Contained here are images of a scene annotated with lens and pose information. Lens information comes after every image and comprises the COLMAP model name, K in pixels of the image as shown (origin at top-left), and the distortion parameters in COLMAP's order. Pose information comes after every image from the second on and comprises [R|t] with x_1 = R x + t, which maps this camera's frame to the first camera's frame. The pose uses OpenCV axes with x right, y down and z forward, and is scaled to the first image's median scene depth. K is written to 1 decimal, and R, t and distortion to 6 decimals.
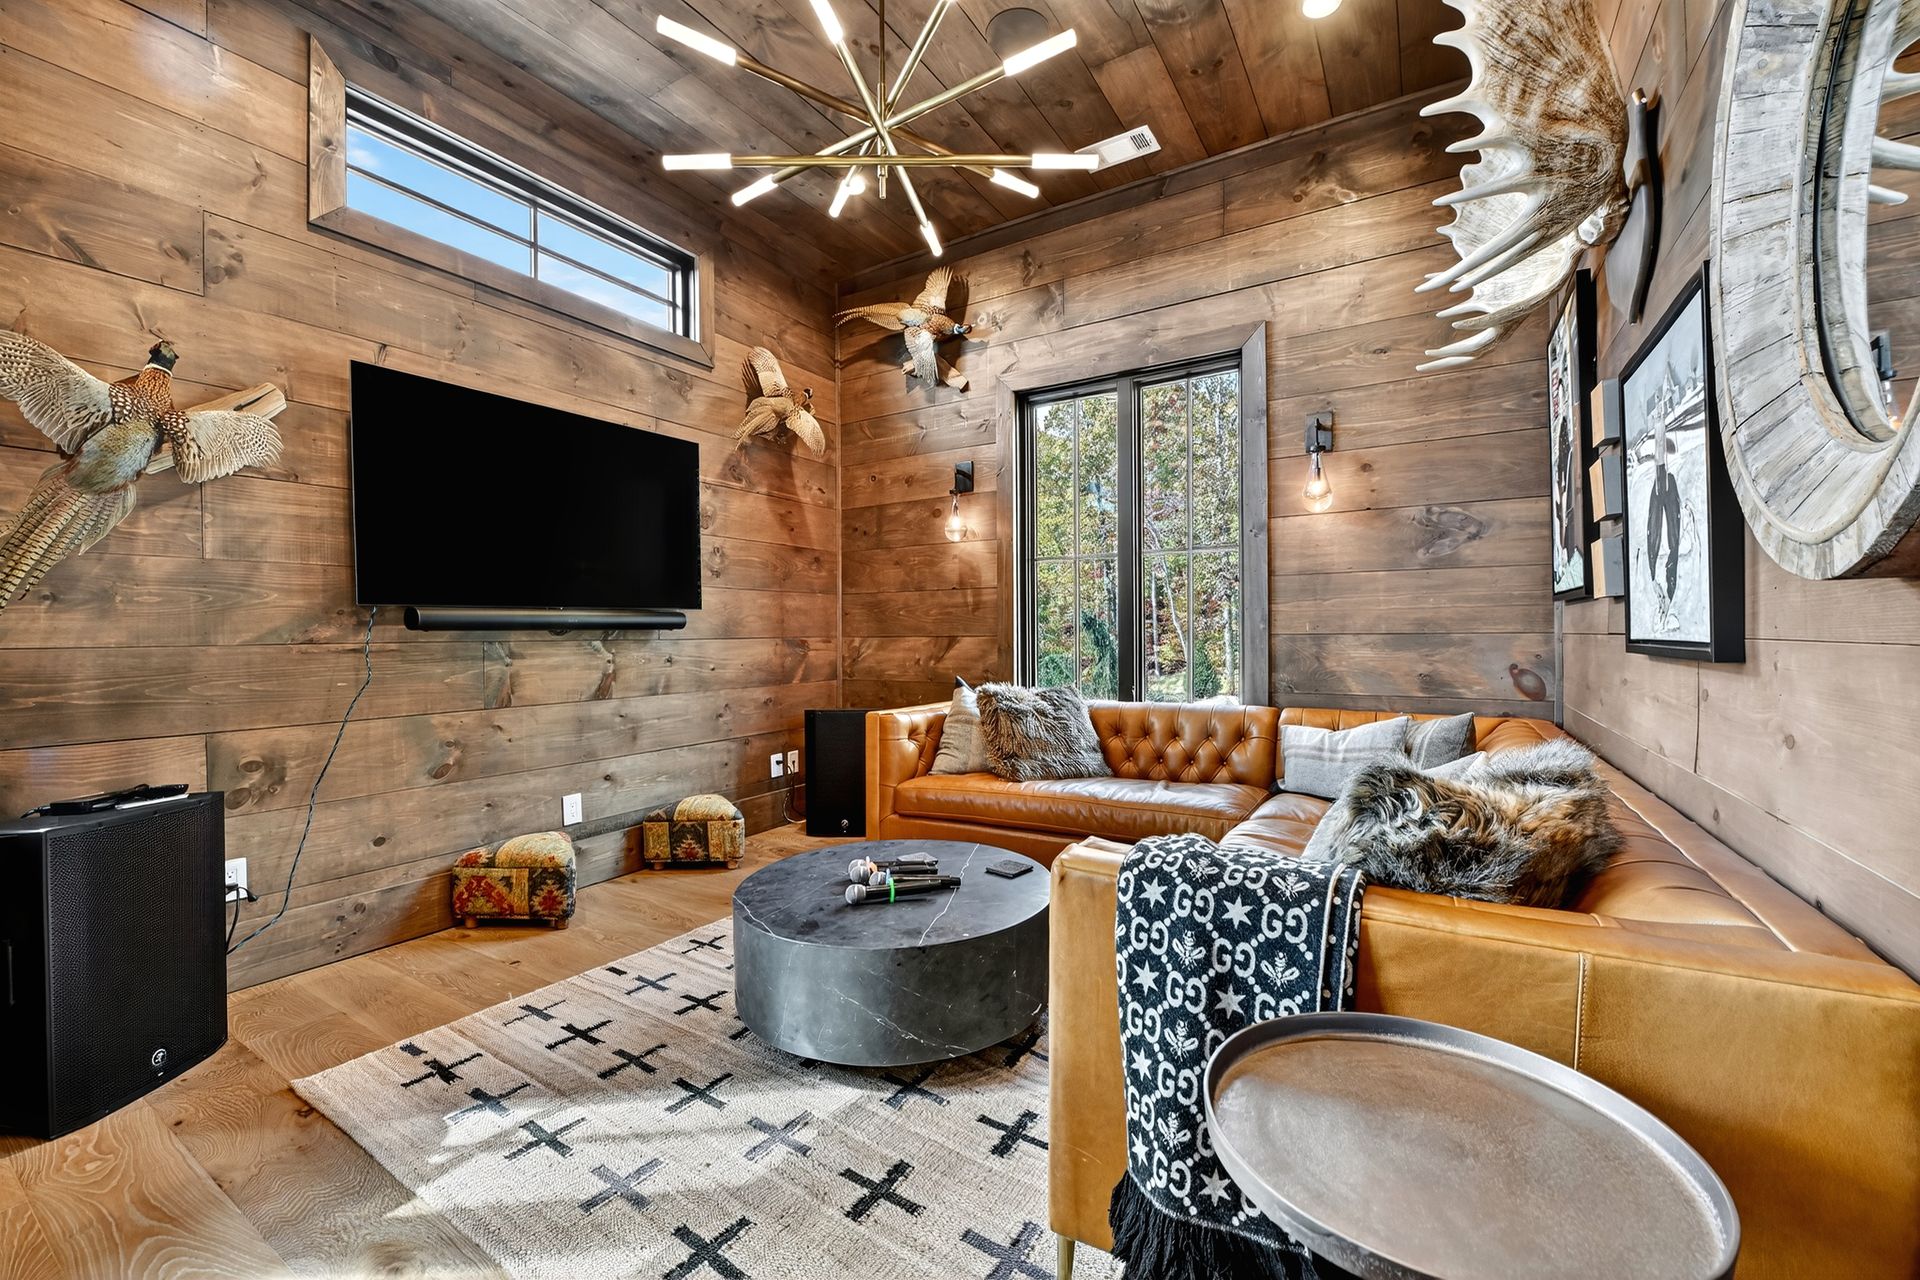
lens RADIAL K [[764.2, 0, 958.7], [0, 764.2, 638.7], [0, 0, 1]] dist [-0.022322, 0.000262]
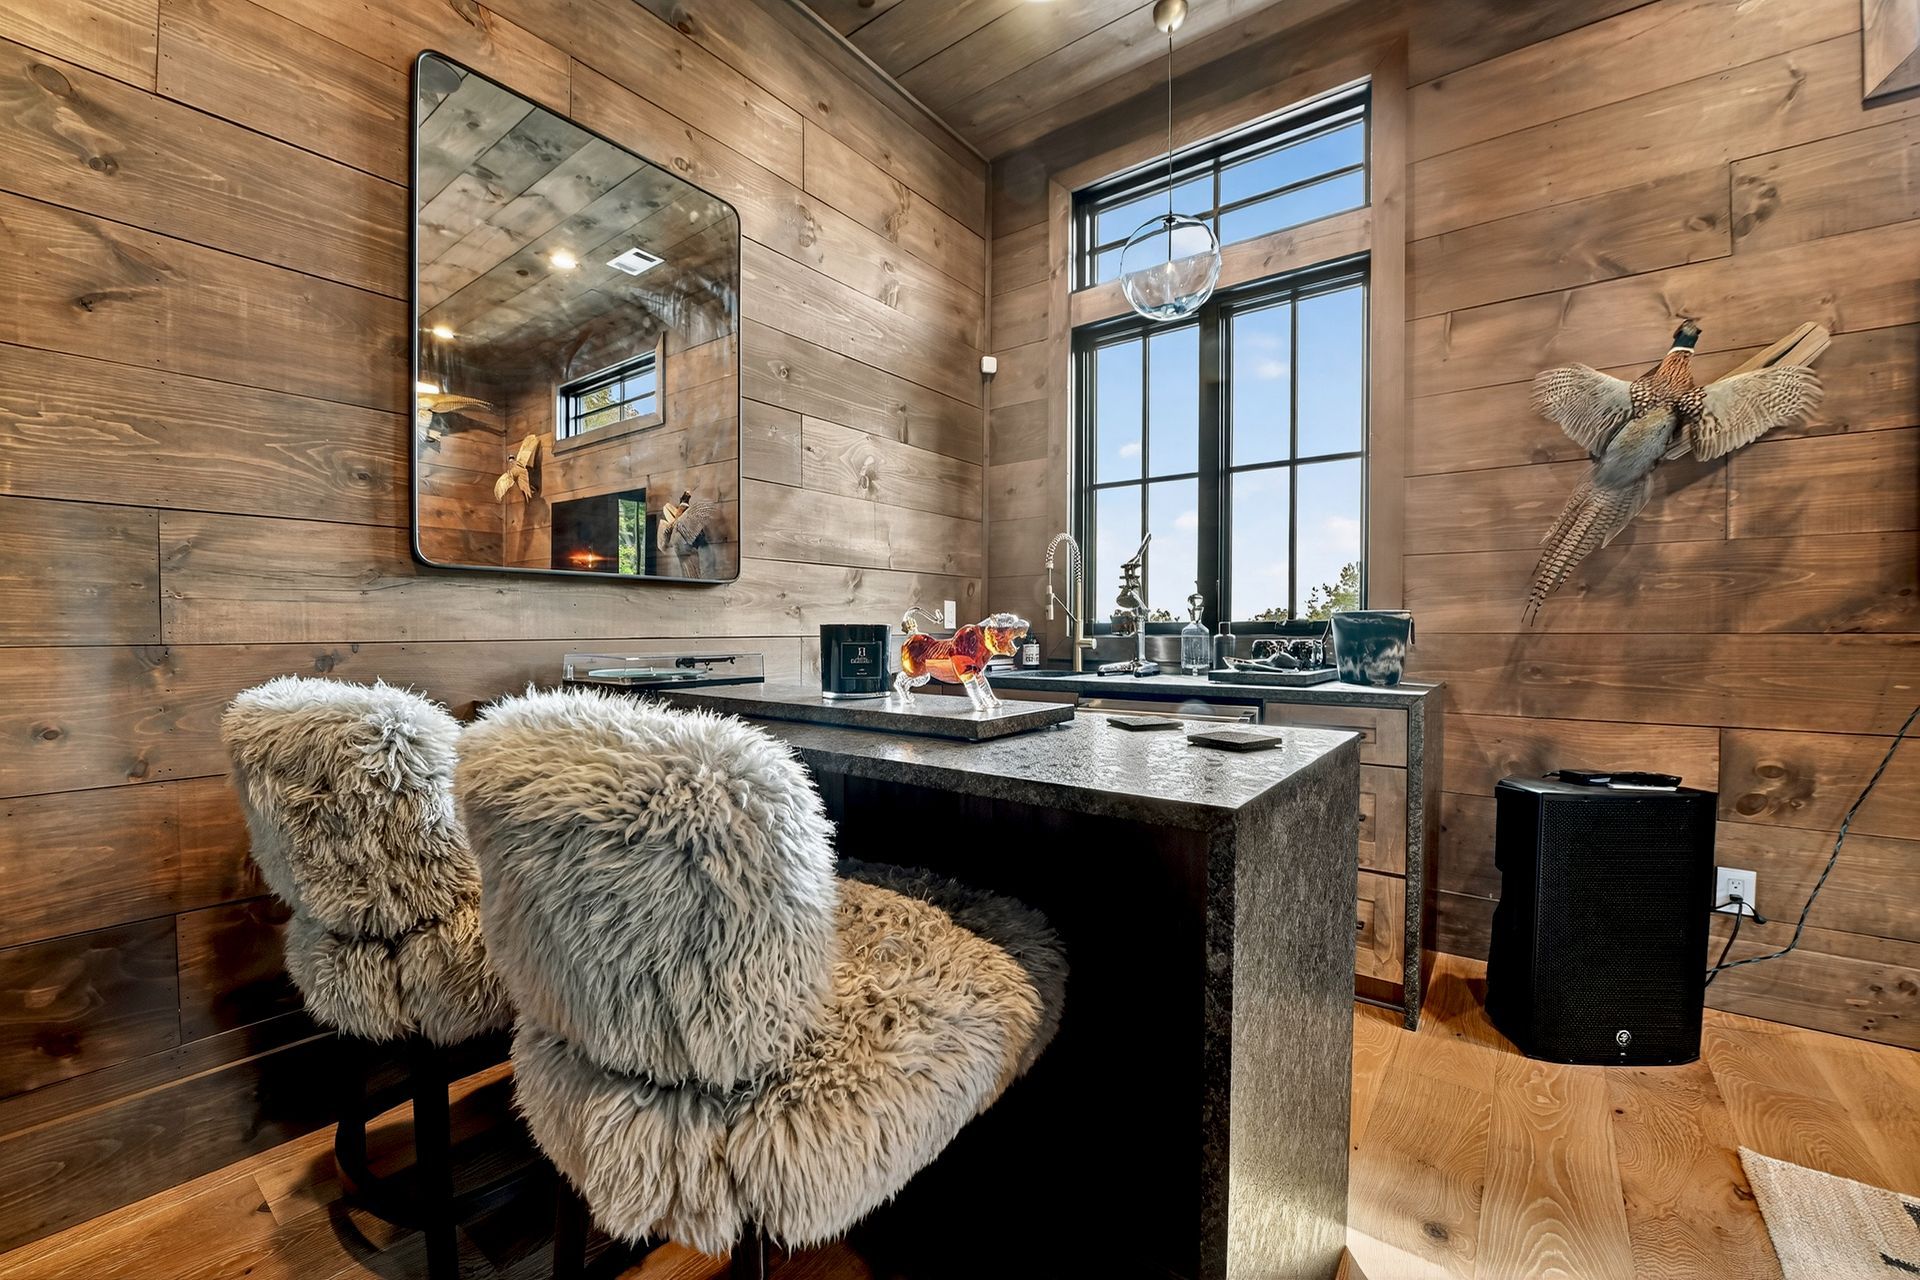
lens RADIAL K [[764.2, 0, 959.5], [0, 764.2, 647.2], [0, 0, 1]] dist [-0.022322, 0.000262]
pose [[-0.086264, 0.033582, -0.995706, 0.000209], [-0.004680, 0.999407, 0.034113, -0.000588], [0.996261, 0.007602, -0.086055, 0.131480]]
